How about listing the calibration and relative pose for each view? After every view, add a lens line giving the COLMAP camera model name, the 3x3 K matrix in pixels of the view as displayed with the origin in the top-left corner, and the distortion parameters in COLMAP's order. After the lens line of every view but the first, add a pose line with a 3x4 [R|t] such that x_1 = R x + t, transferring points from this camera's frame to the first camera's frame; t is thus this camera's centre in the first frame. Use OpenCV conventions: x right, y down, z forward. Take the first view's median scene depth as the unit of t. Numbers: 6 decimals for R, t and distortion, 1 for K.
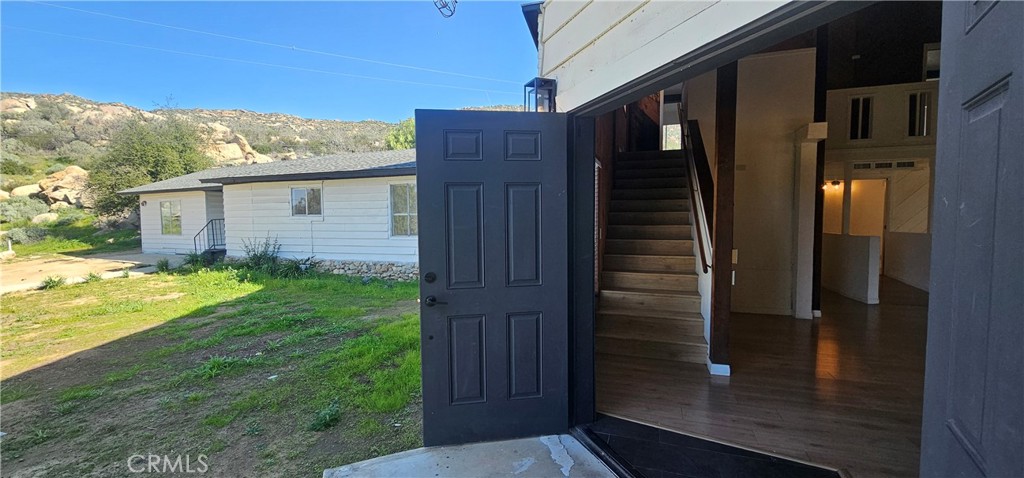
lens RADIAL K [[426.7, 0, 512.0], [0, 426.7, 239.0], [0, 0, 1]] dist [-0.000982, -0.000092]
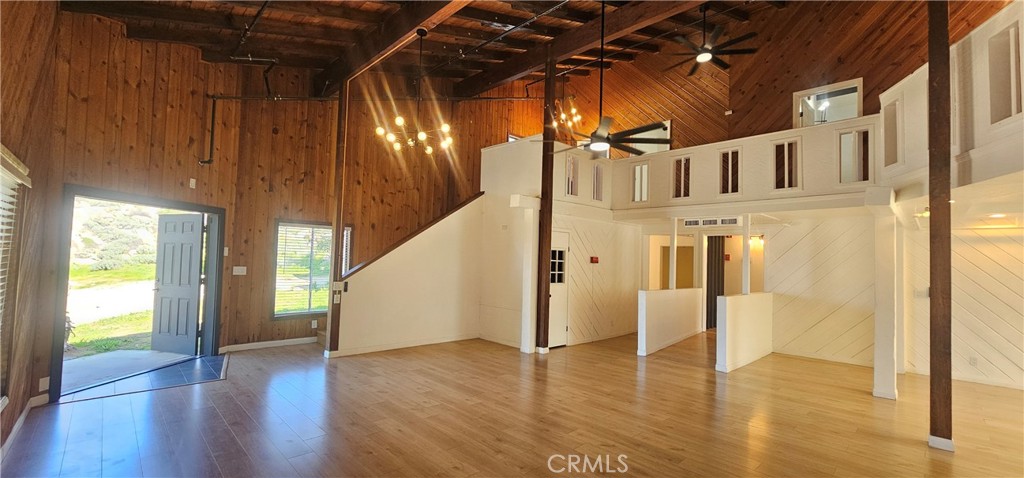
lens RADIAL K [[426.7, 0, 512.0], [0, 426.7, 239.0], [0, 0, 1]] dist [-0.000982, -0.000092]
pose [[0.852035, 0.008862, -0.523410, 0.917926], [-0.055732, 0.995710, -0.073865, -0.032341], [0.520509, 0.092106, 0.848874, -0.069441]]
